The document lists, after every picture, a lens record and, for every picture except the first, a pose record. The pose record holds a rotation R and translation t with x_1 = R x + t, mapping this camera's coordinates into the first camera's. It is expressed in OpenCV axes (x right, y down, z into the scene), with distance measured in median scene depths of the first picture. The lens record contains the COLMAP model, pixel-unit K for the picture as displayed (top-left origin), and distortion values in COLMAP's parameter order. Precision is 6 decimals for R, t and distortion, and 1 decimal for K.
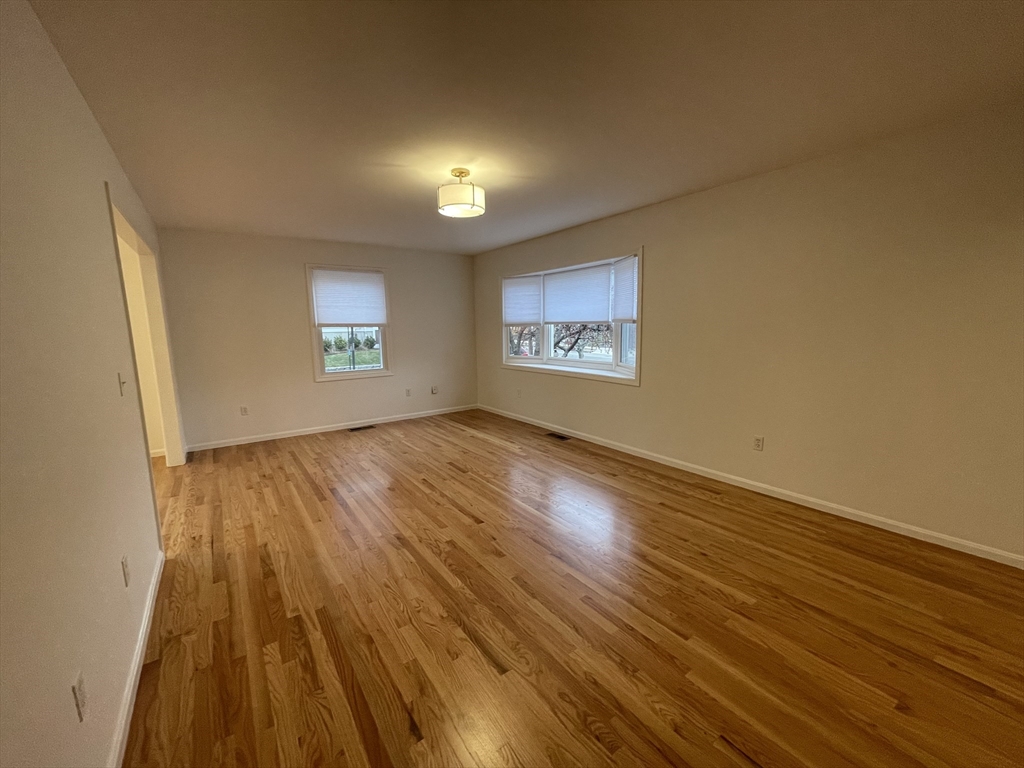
lens RADIAL K [[416.4, 0, 510.3], [0, 416.4, 384.8], [0, 0, 1]] dist [-0.001669, 0.000639]
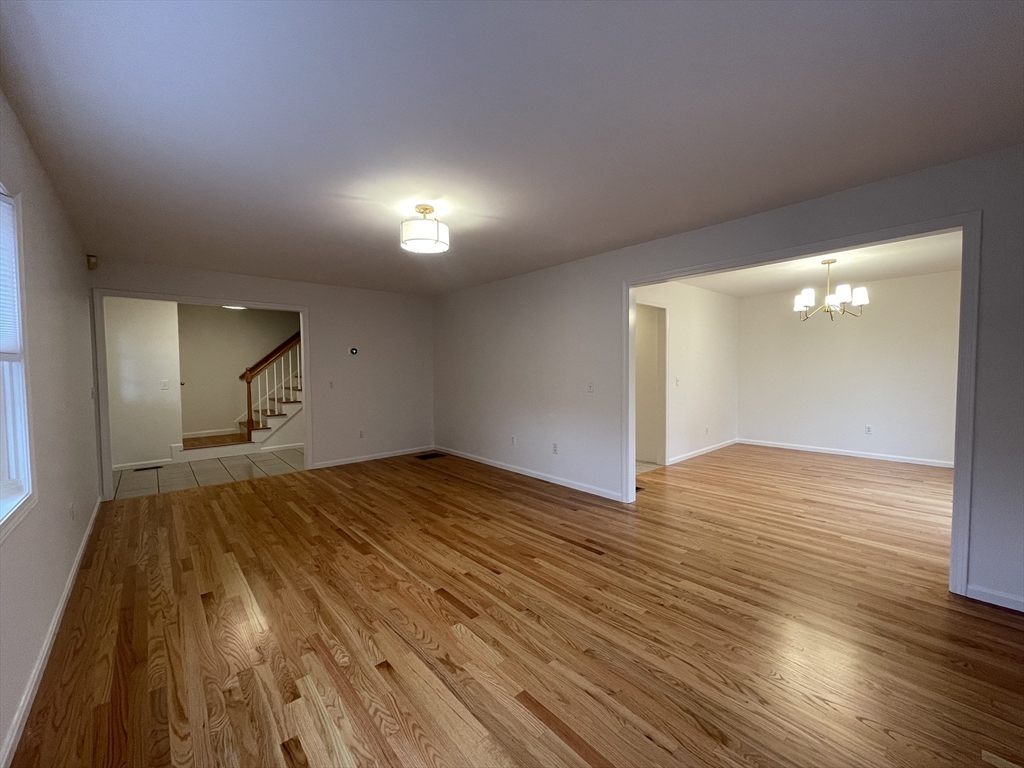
lens RADIAL K [[416.4, 0, 510.3], [0, 416.4, 384.8], [0, 0, 1]] dist [-0.001669, 0.000639]
pose [[-0.994474, 0.031185, -0.100241, -0.181602], [0.011822, 0.982053, 0.188232, -0.242435], [0.104312, 0.186007, -0.976996, 1.780357]]
